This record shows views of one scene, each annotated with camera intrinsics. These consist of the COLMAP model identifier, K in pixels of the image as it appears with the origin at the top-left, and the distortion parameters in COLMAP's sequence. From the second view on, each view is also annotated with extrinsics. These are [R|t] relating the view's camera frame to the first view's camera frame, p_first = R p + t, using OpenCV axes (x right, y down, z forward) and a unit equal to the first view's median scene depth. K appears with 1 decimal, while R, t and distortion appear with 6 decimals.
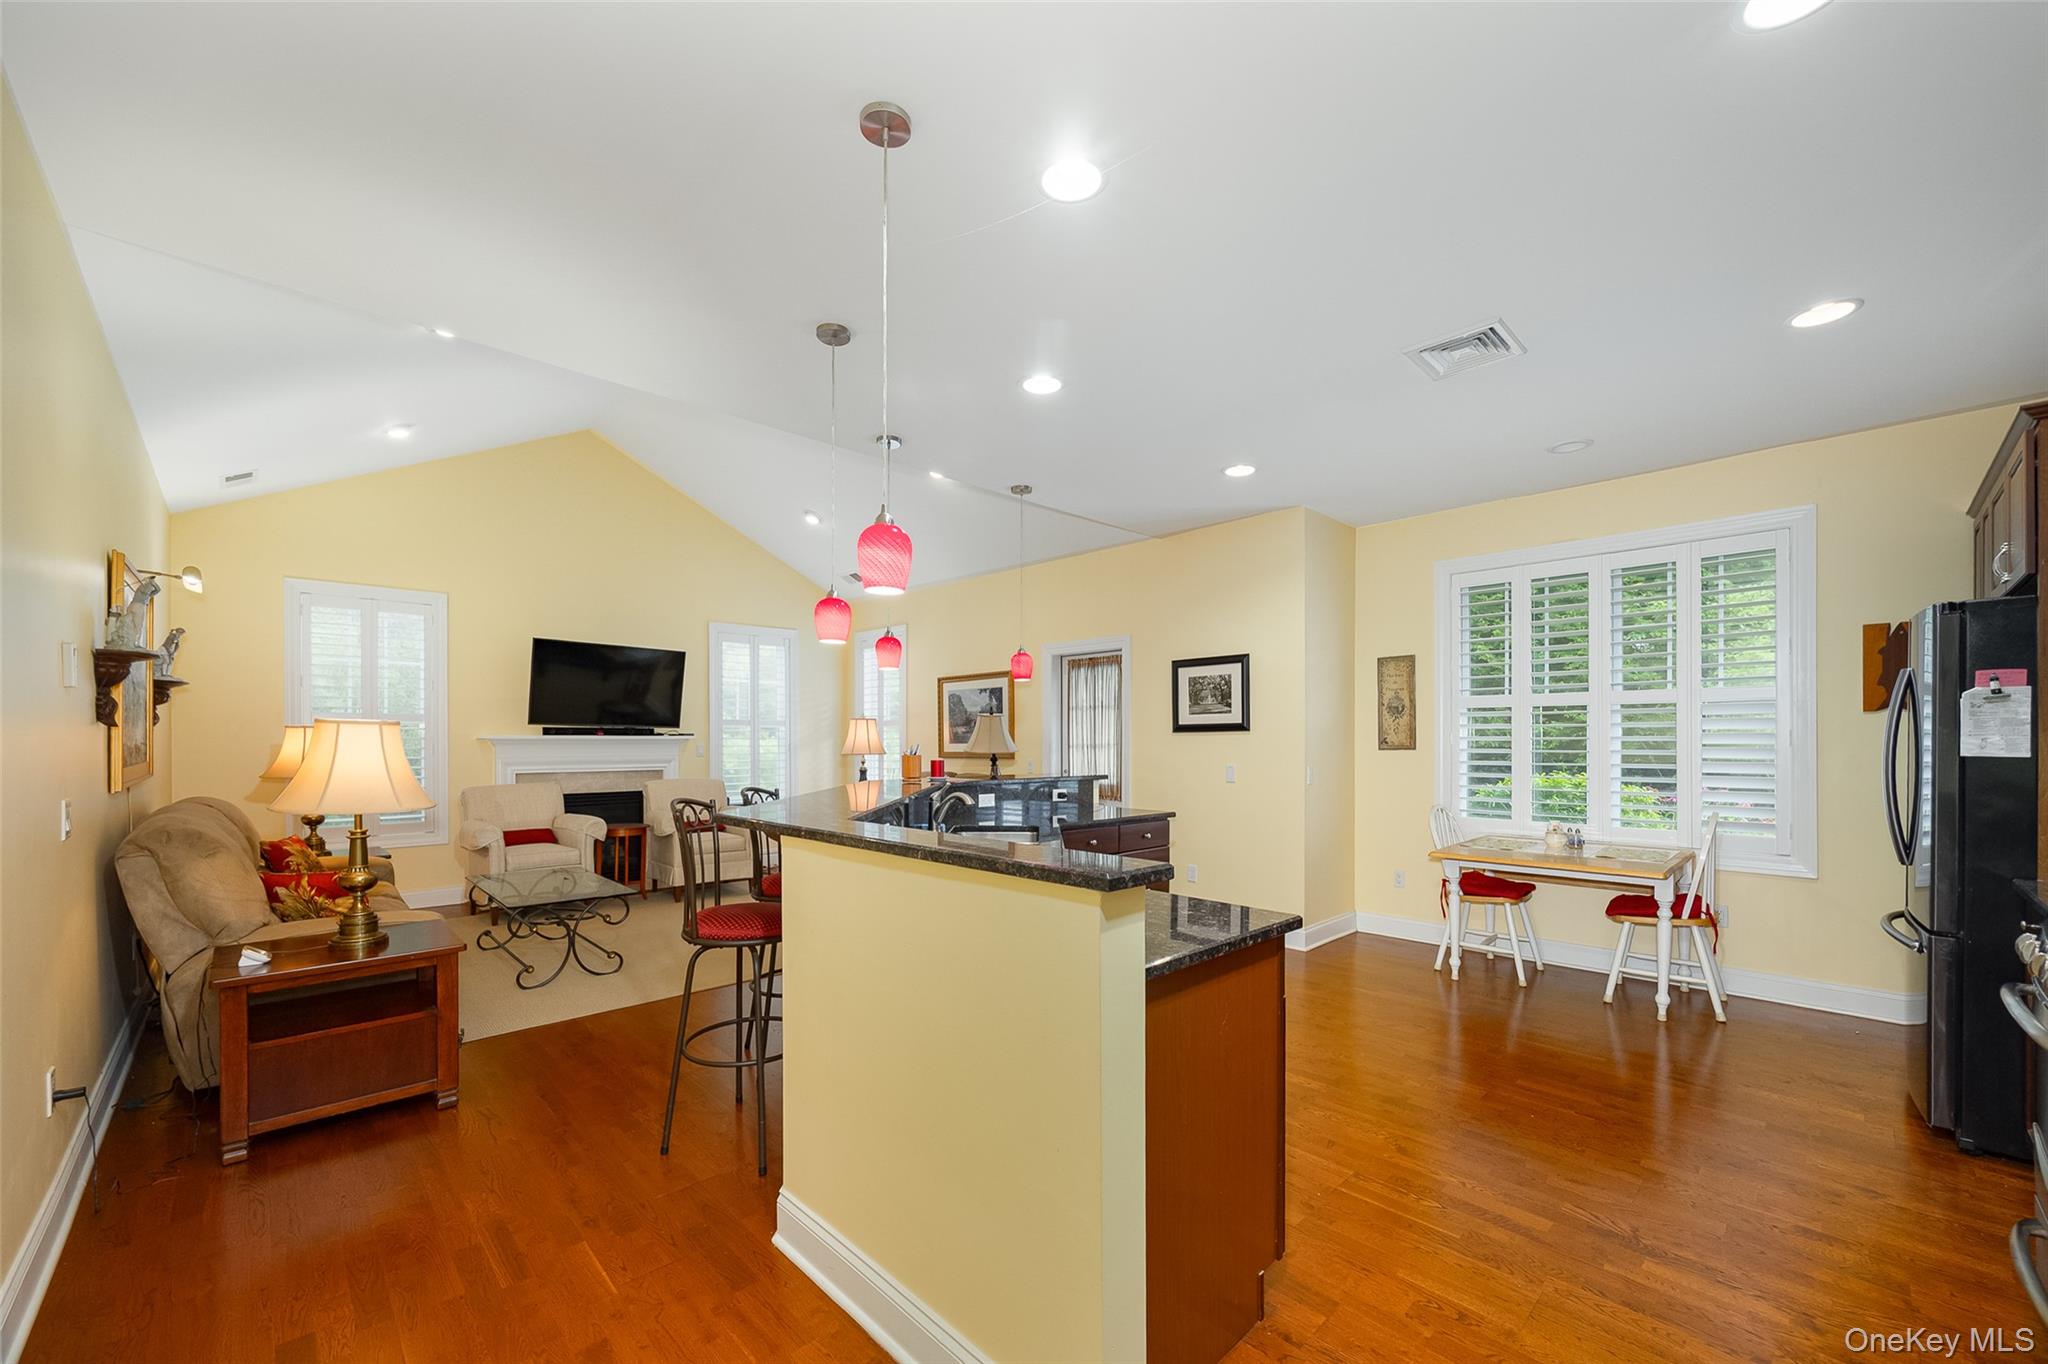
lens RADIAL K [[807.3, 0, 1019.3], [0, 807.3, 742.1], [0, 0, 1]] dist [0.000104, -0.000147]
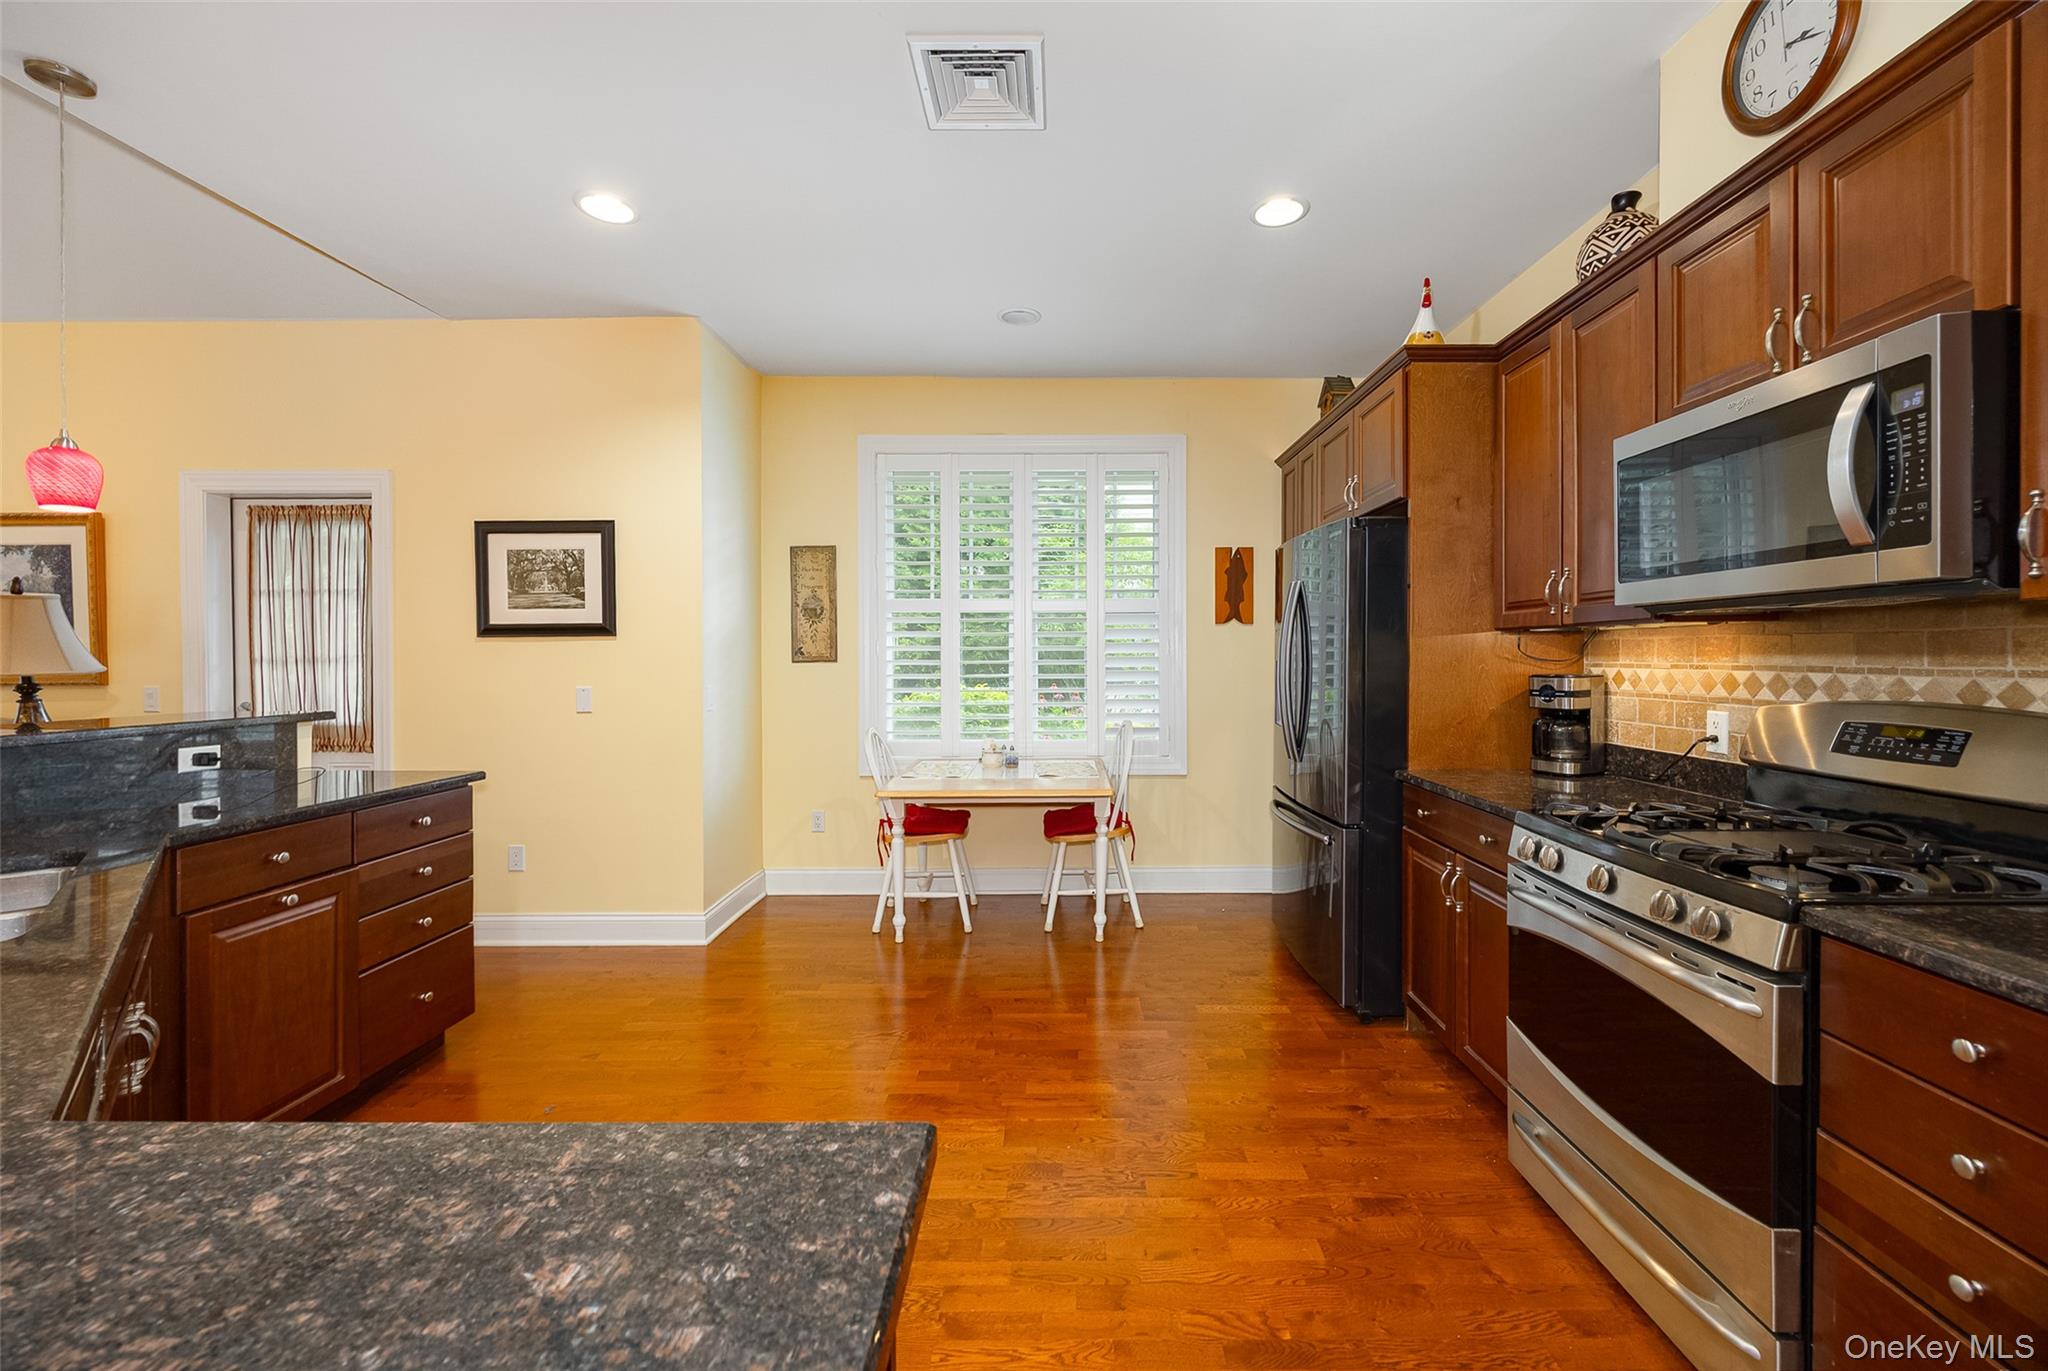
lens RADIAL K [[807.3, 0, 1059.3], [0, 807.3, 664.1], [0, 0, 1]] dist [0.000104, -0.000147]
pose [[0.687115, -0.007918, 0.726506, 0.049350], [0.003302, 0.999964, 0.007776, 0.006201], [-0.726541, -0.002945, 0.687116, 0.265529]]
